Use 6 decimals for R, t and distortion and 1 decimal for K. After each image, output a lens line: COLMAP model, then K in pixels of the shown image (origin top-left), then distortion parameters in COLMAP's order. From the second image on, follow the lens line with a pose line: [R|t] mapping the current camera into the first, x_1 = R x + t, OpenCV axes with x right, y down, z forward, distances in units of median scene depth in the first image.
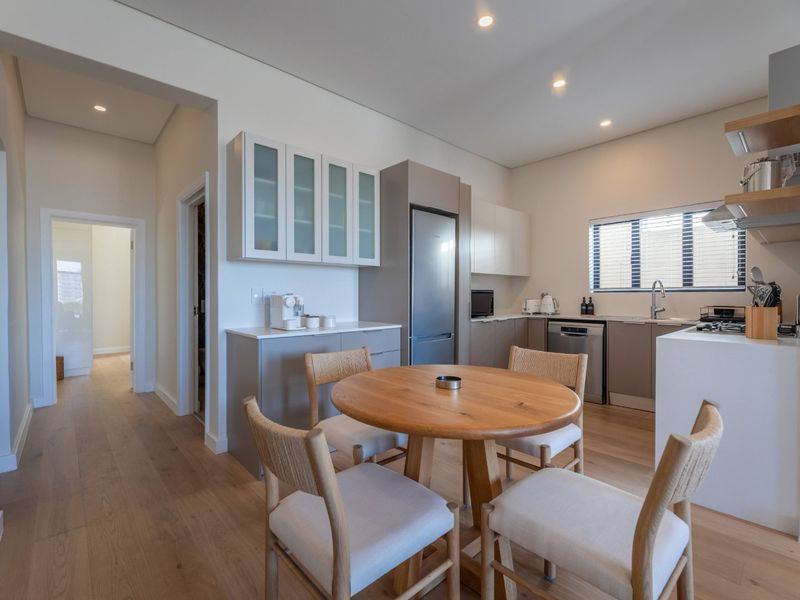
lens RADIAL K [[381.4, 0, 395.5], [0, 381.4, 296.5], [0, 0, 1]] dist [-0.004160, -0.001366]
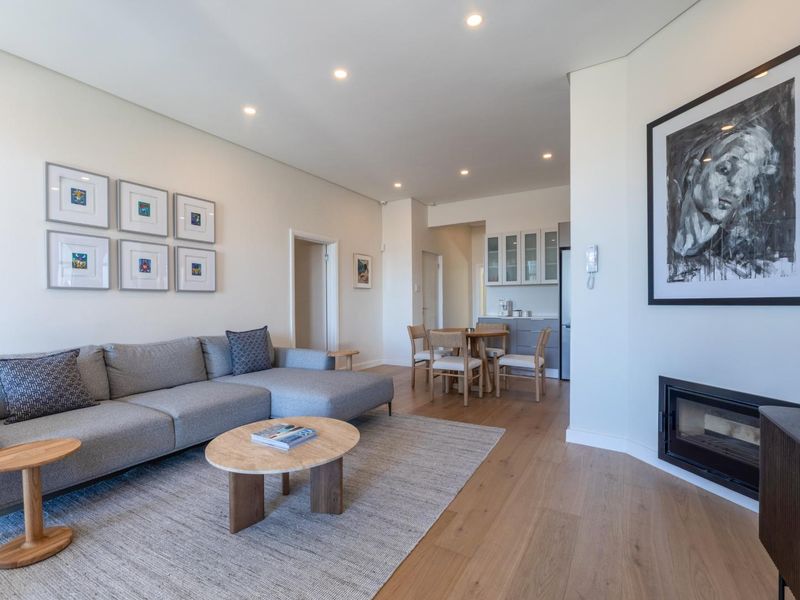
lens RADIAL K [[381.4, 0, 395.8], [0, 381.4, 305.9], [0, 0, 1]] dist [-0.004160, -0.001366]
pose [[0.288264, 0.011490, -0.957482, 1.112328], [0.001911, 0.999919, 0.012575, -0.001364], [0.957549, -0.005455, 0.288219, -0.158537]]
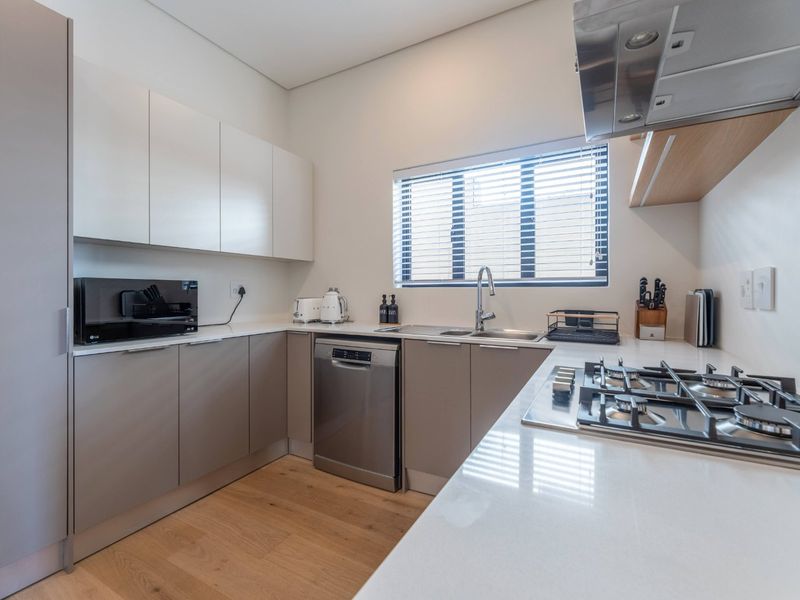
lens RADIAL K [[381.4, 0, 391.7], [0, 381.4, 286.8], [0, 0, 1]] dist [-0.004160, -0.001366]
pose [[0.957850, 0.004113, 0.287241, 0.378832], [-0.000795, 0.999932, -0.011667, -0.004296], [-0.287269, 0.010947, 0.957787, 0.471802]]
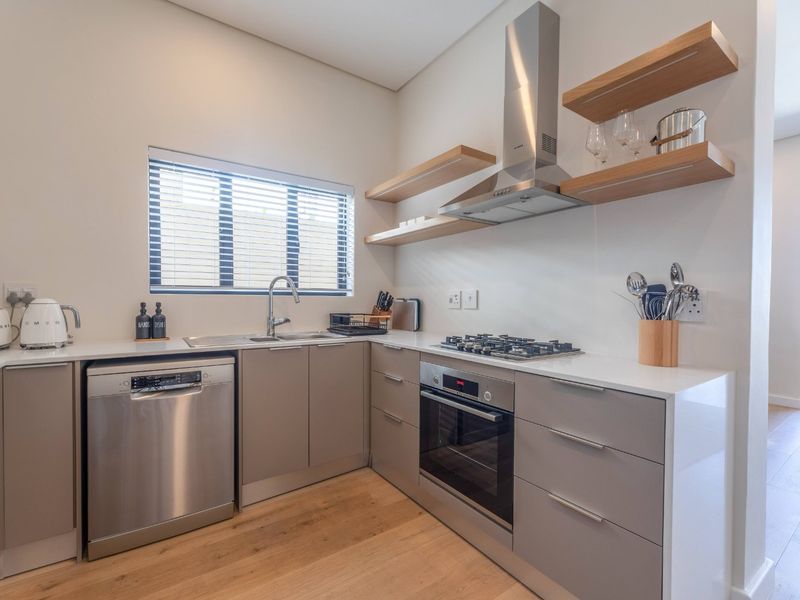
lens RADIAL K [[366.3, 0, 400.6], [0, 366.3, 306.0], [0, 0, 1]] dist [-0.000226, -0.001900]
pose [[0.124115, -0.016220, 0.992135, 0.094022], [-0.007566, 0.999822, 0.017292, -0.005112], [-0.992239, -0.009653, 0.123970, 0.715792]]
